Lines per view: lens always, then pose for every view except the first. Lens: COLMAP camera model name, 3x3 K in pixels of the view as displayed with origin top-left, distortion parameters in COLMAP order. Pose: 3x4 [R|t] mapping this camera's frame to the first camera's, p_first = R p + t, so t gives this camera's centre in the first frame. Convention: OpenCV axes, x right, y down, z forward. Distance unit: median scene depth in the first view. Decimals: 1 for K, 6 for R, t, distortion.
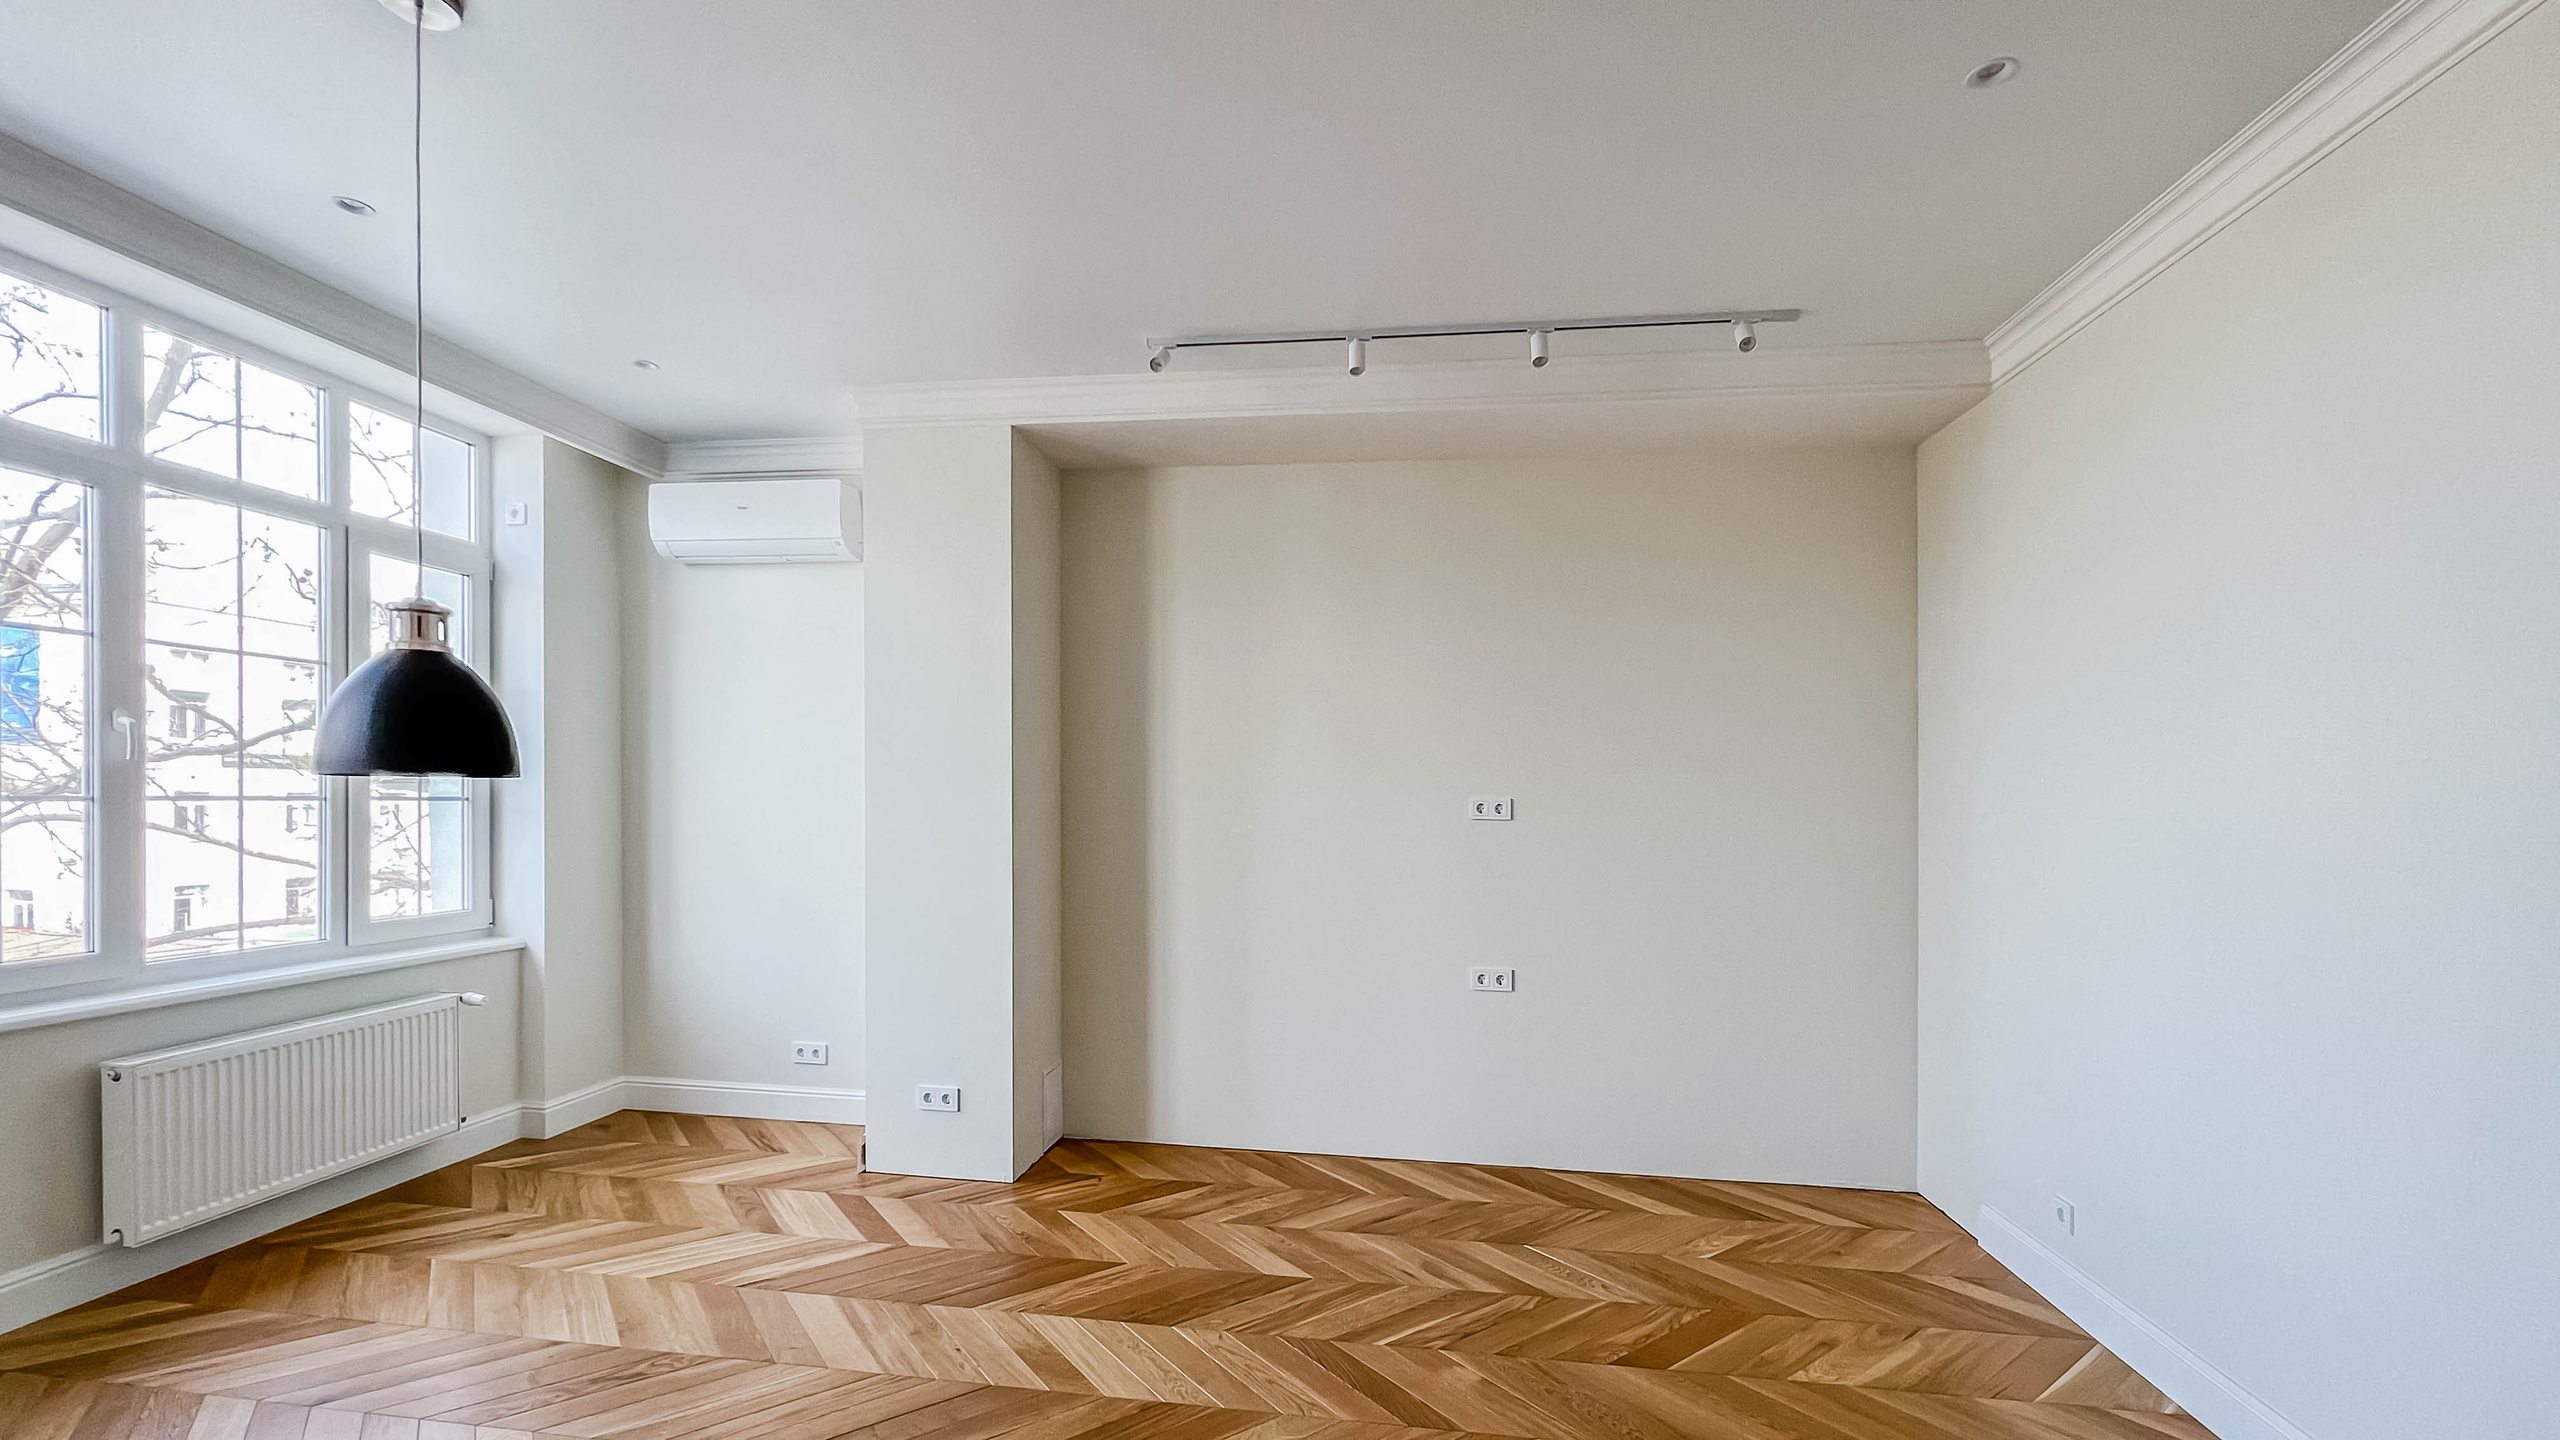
lens RADIAL K [[1078.6, 0, 1310.9], [0, 1078.6, 808.3], [0, 0, 1]] dist [0.004561, 0.000090]
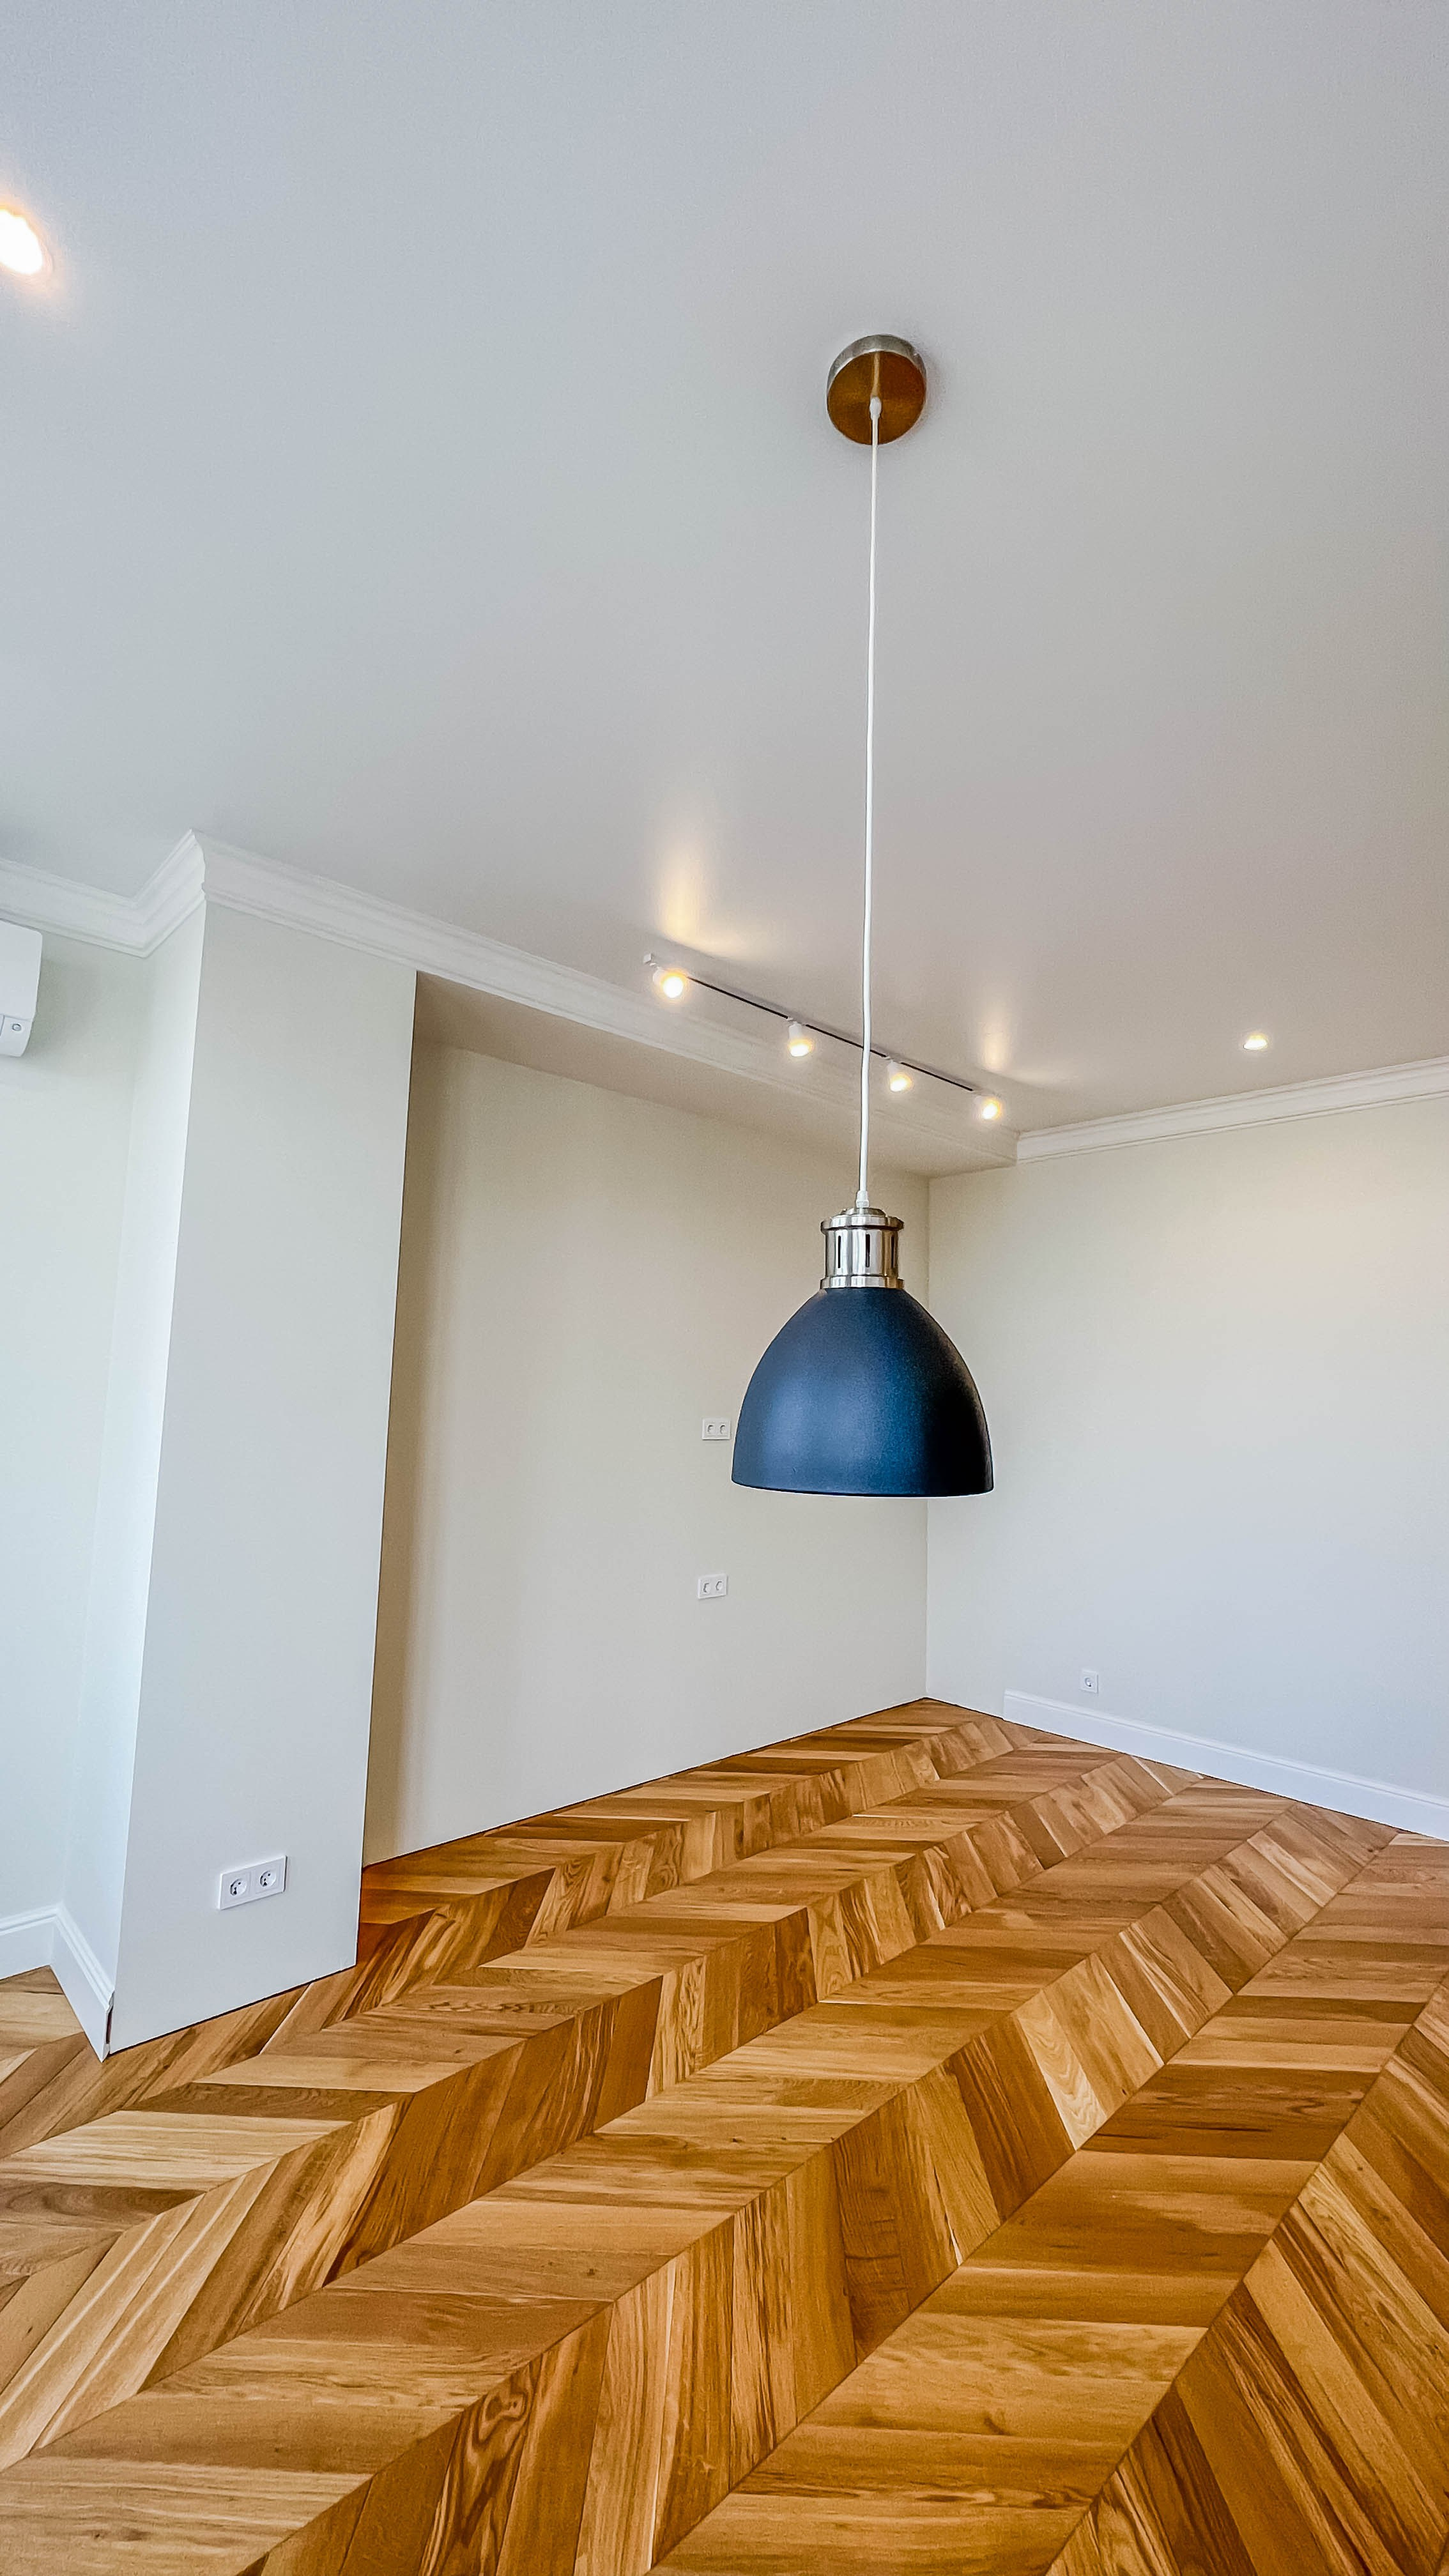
lens RADIAL K [[1011.3, 0, 717.6], [0, 1011.3, 1296.5], [0, 0, 1]] dist [0.000835, -0.000069]
pose [[0.628804, 0.079117, 0.773528, -0.739630], [-0.004527, 0.995166, -0.098107, -0.039077], [-0.777551, 0.058188, 0.626122, 0.383044]]
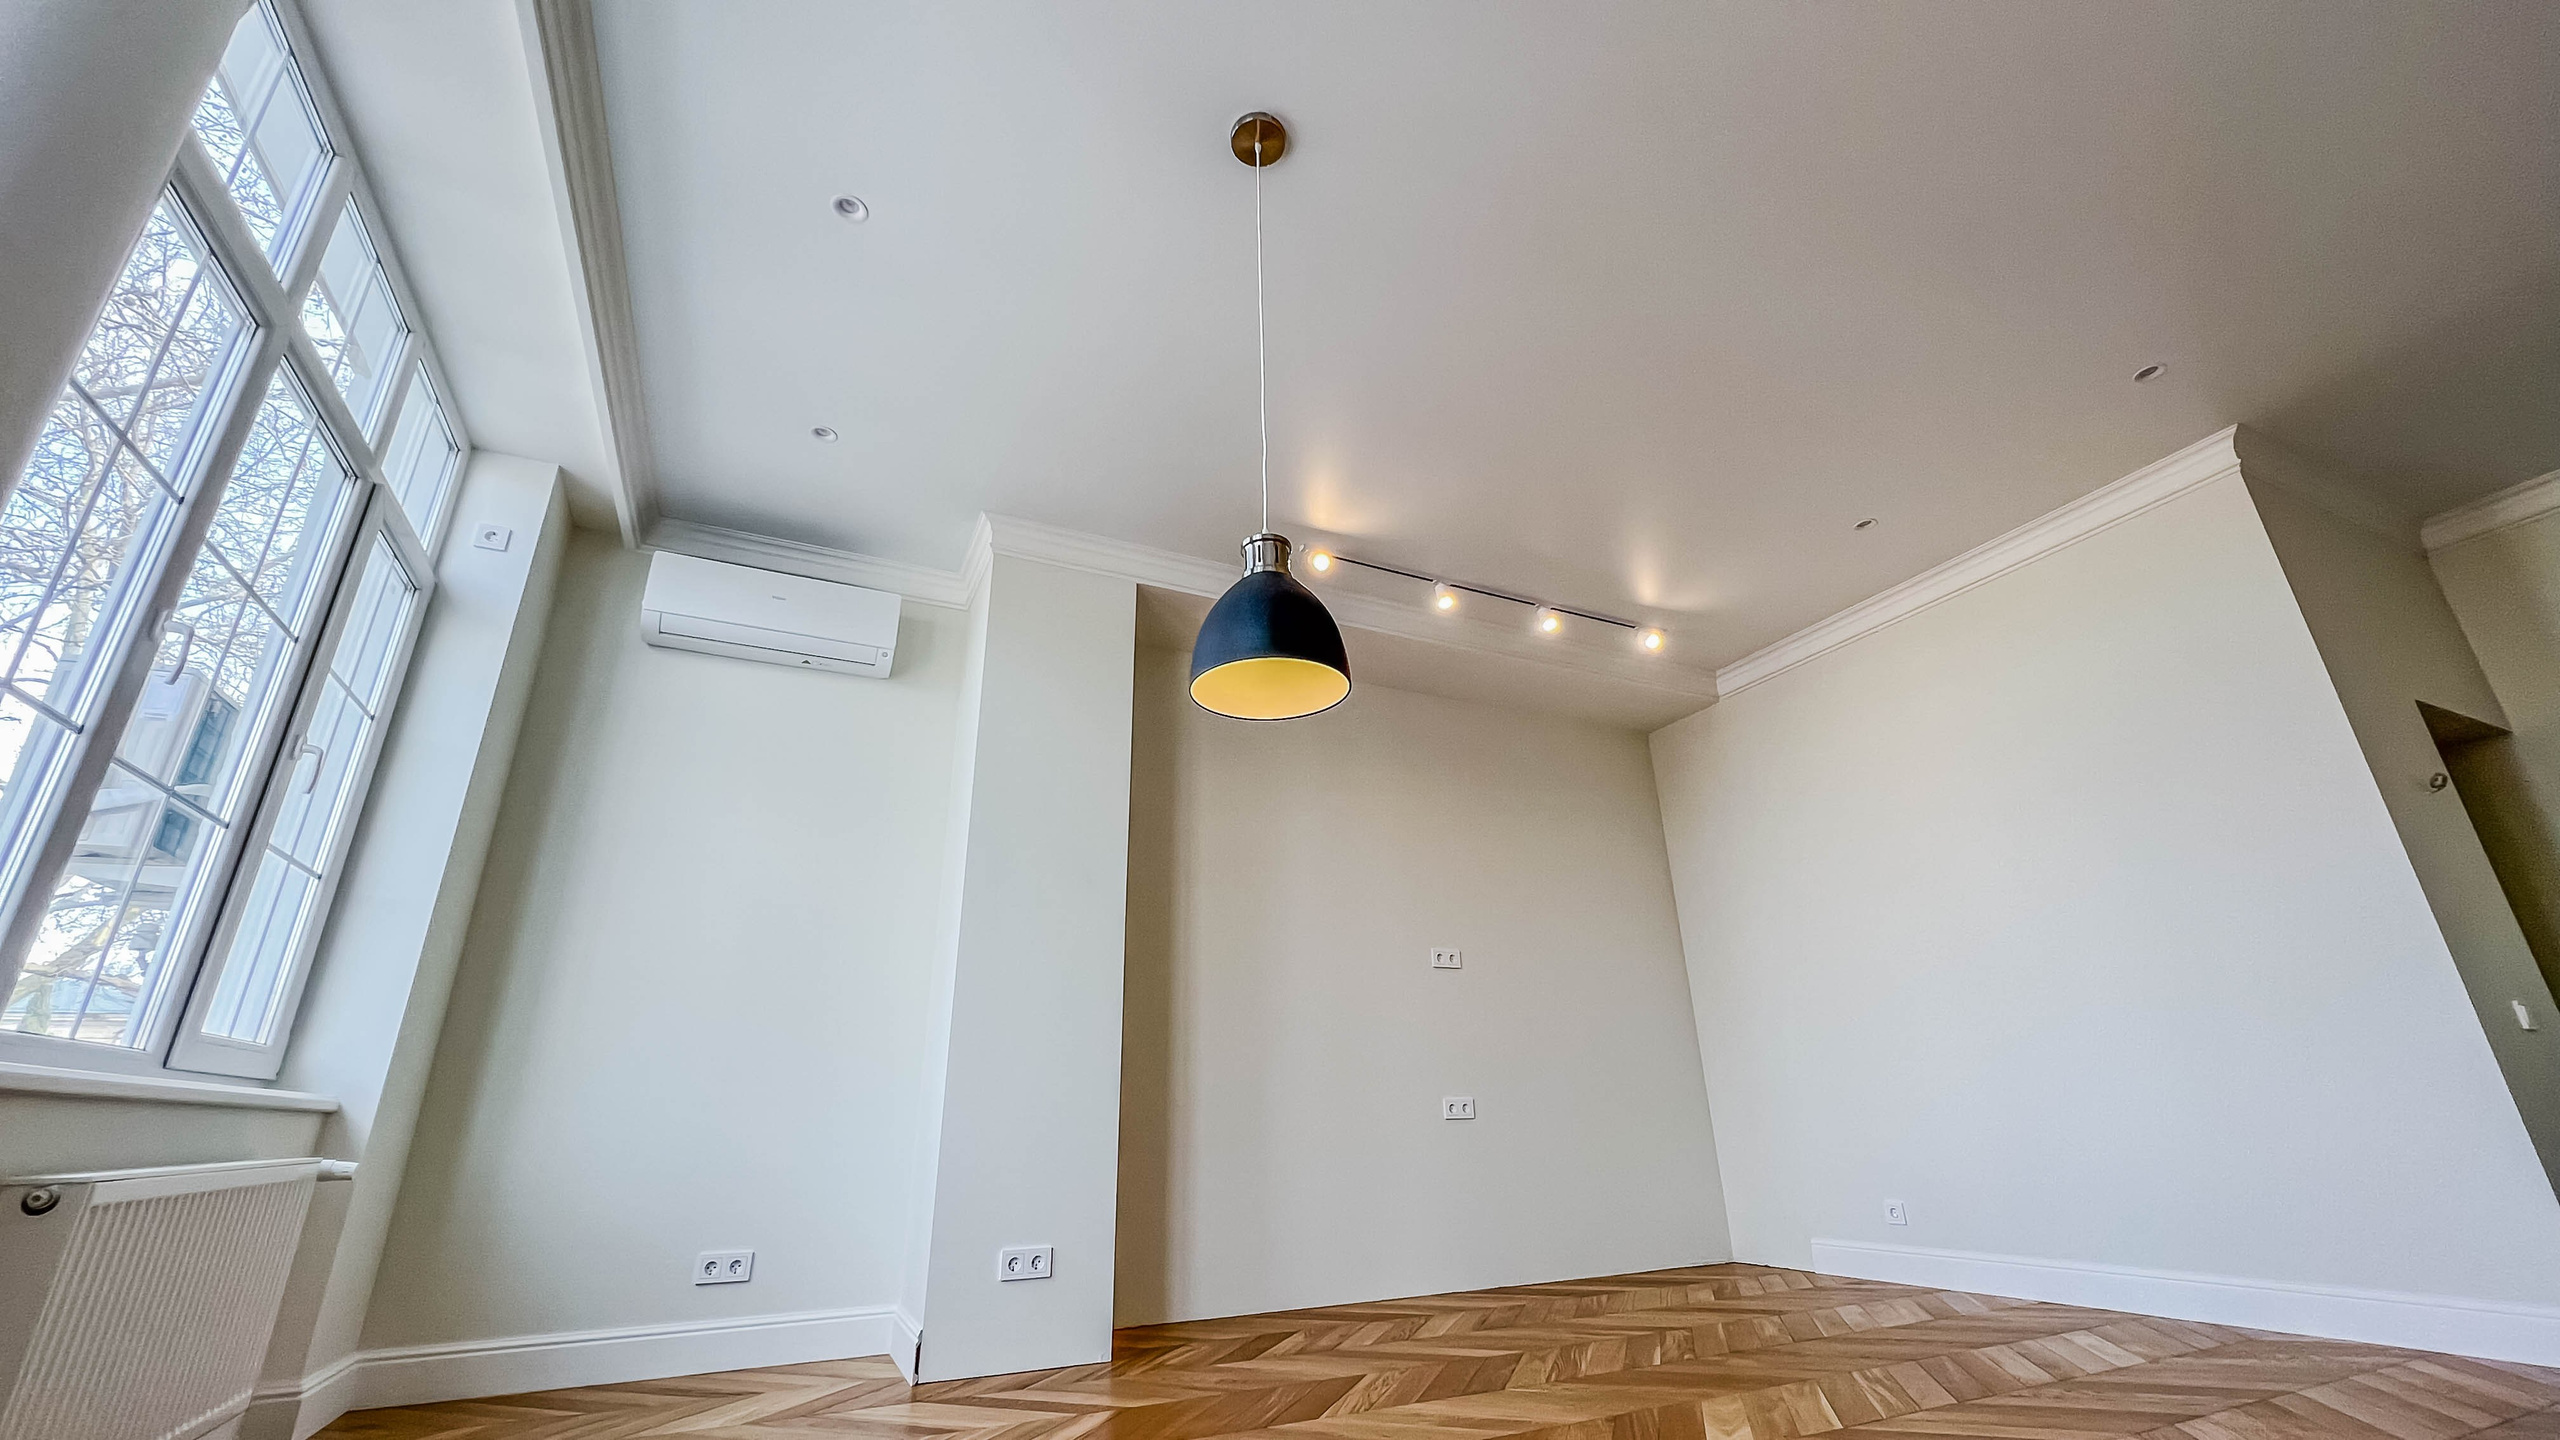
lens RADIAL K [[1005.1, 0, 1270.1], [0, 1005.1, 737.9], [0, 0, 1]] dist [0.000835, -0.000069]
pose [[0.833446, 0.164110, 0.527670, -0.723747], [0.042087, 0.933260, -0.356727, 0.187517], [-0.550996, 0.319521, 0.770915, 0.173390]]
